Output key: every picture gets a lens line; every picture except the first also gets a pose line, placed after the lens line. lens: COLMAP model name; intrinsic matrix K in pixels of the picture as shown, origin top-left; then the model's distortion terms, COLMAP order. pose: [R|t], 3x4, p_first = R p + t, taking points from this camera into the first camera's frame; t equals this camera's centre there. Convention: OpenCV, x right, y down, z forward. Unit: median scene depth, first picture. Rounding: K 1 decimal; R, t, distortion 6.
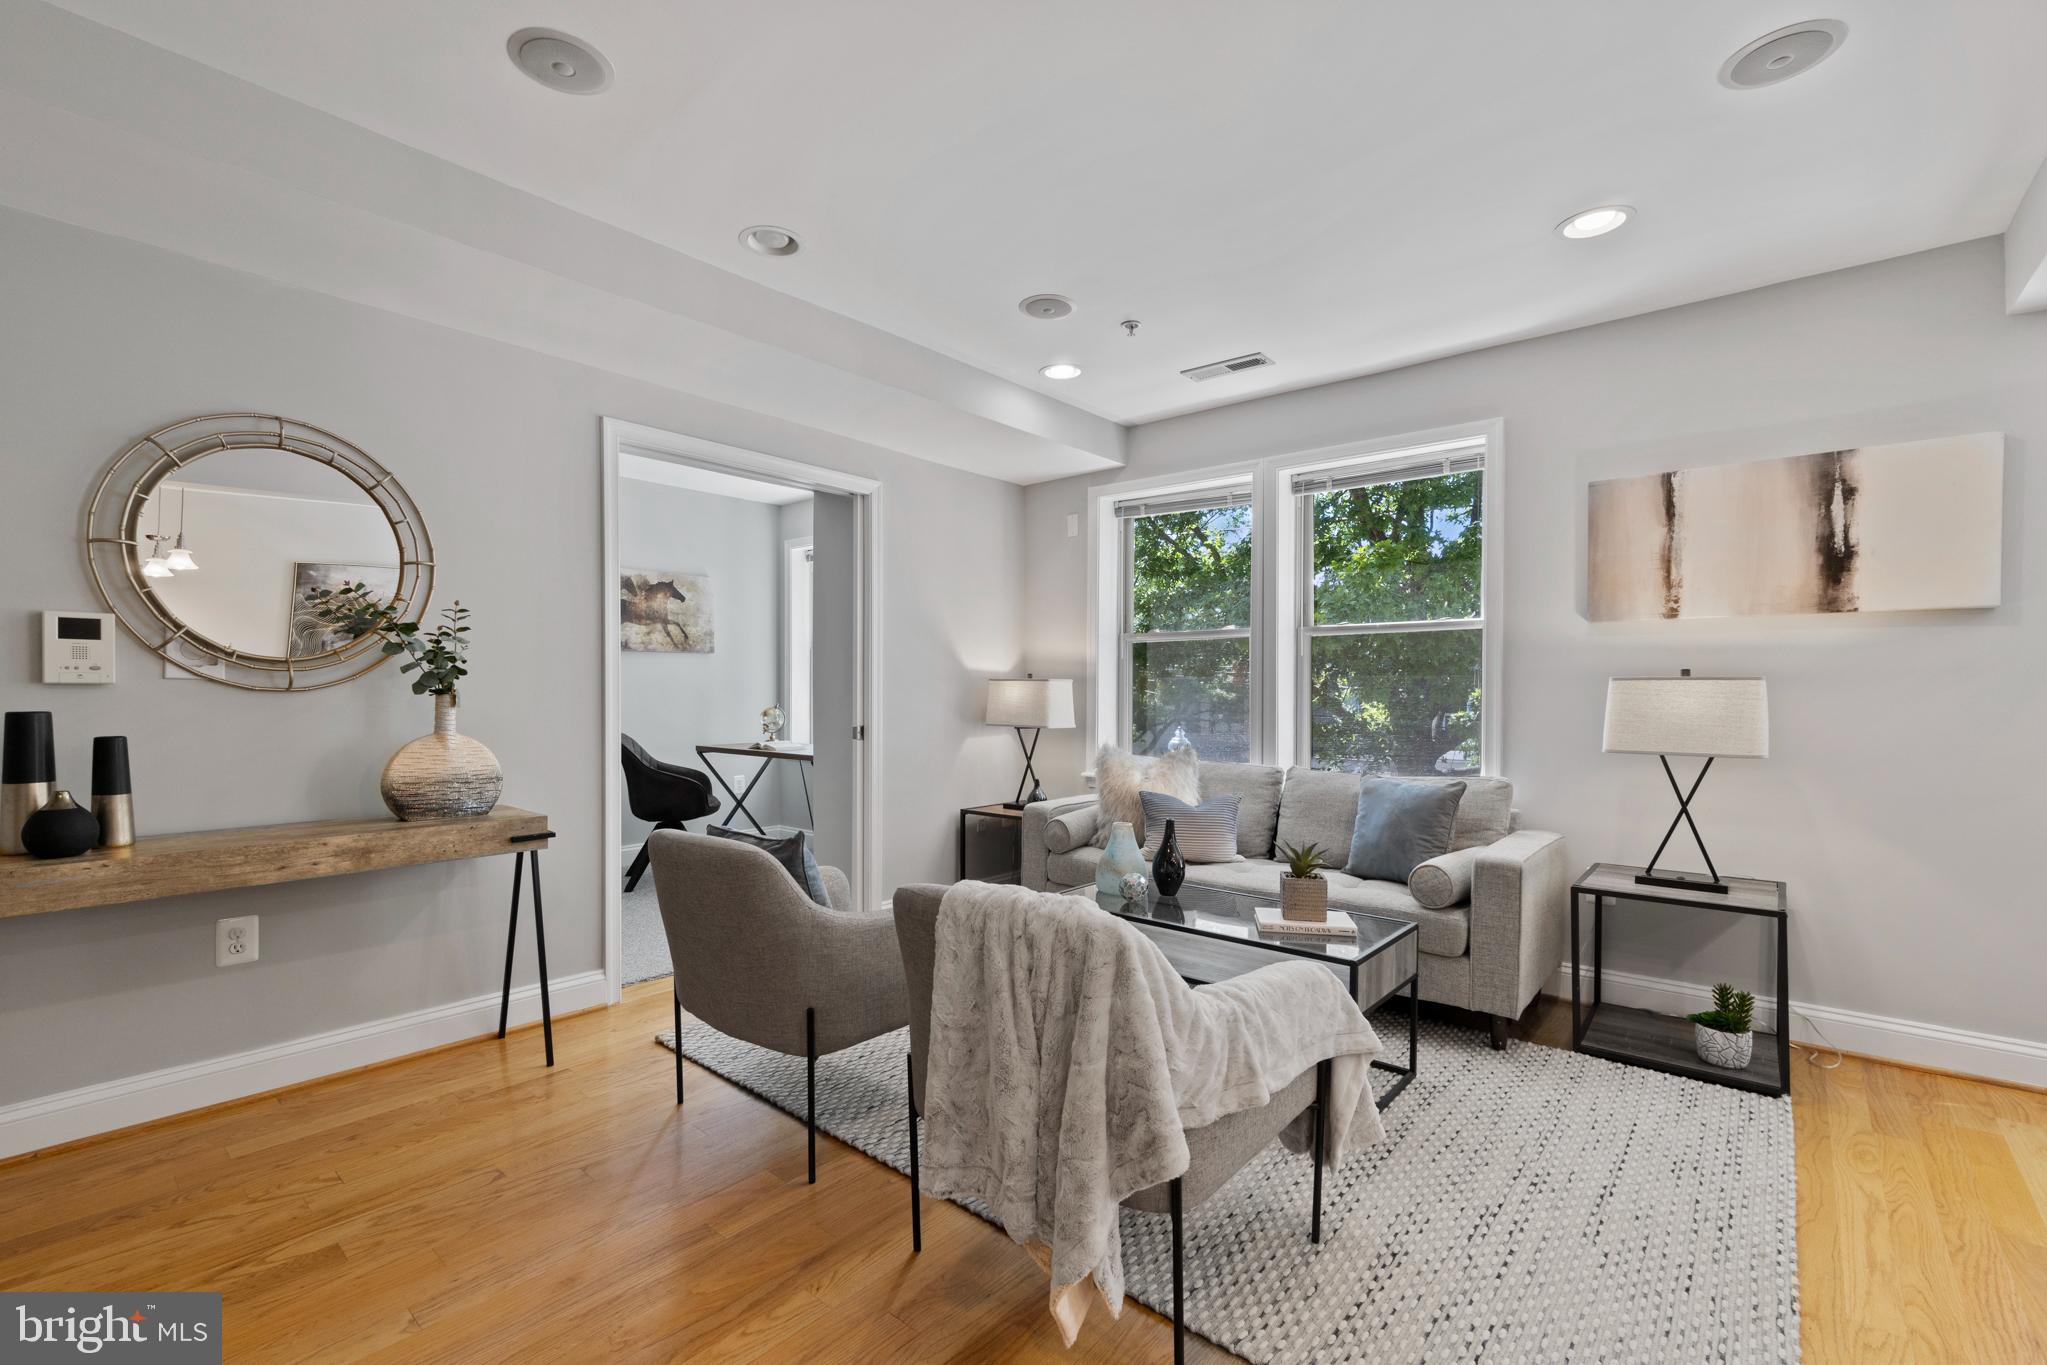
lens RADIAL K [[887.2, 0, 1018.9], [0, 887.2, 692.1], [0, 0, 1]] dist [-0.002679, 0.000317]
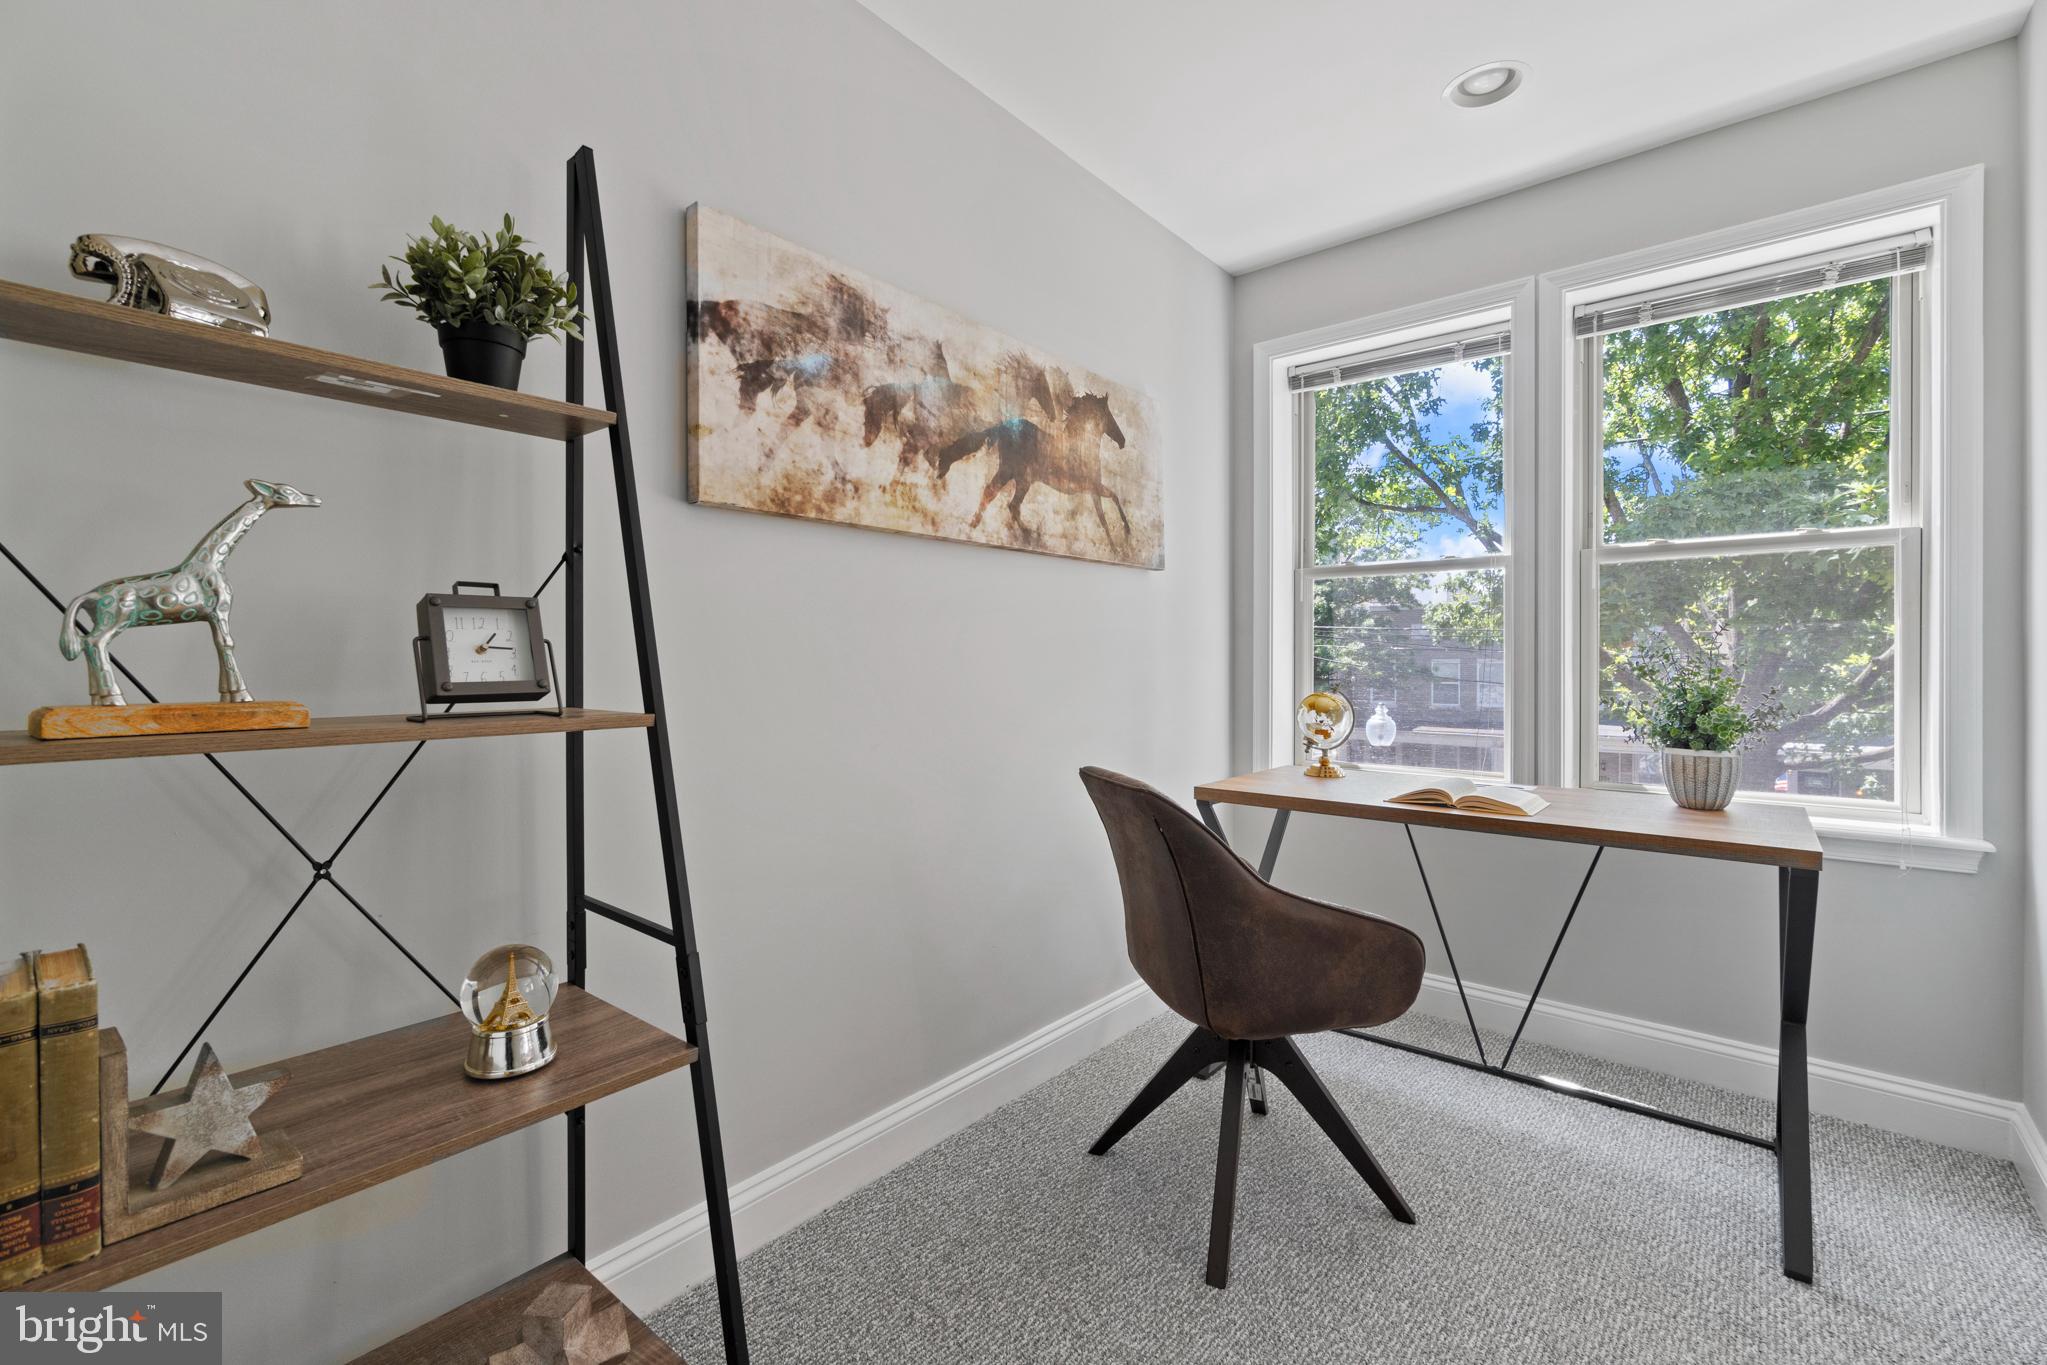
lens RADIAL K [[887.2, 0, 1018.9], [0, 887.2, 692.1], [0, 0, 1]] dist [-0.002679, 0.000317]
pose [[0.999992, -0.000348, 0.004032, -0.446640], [0.000227, 0.999551, 0.029960, 0.004821], [-0.004041, -0.029959, 0.999543, 0.584749]]
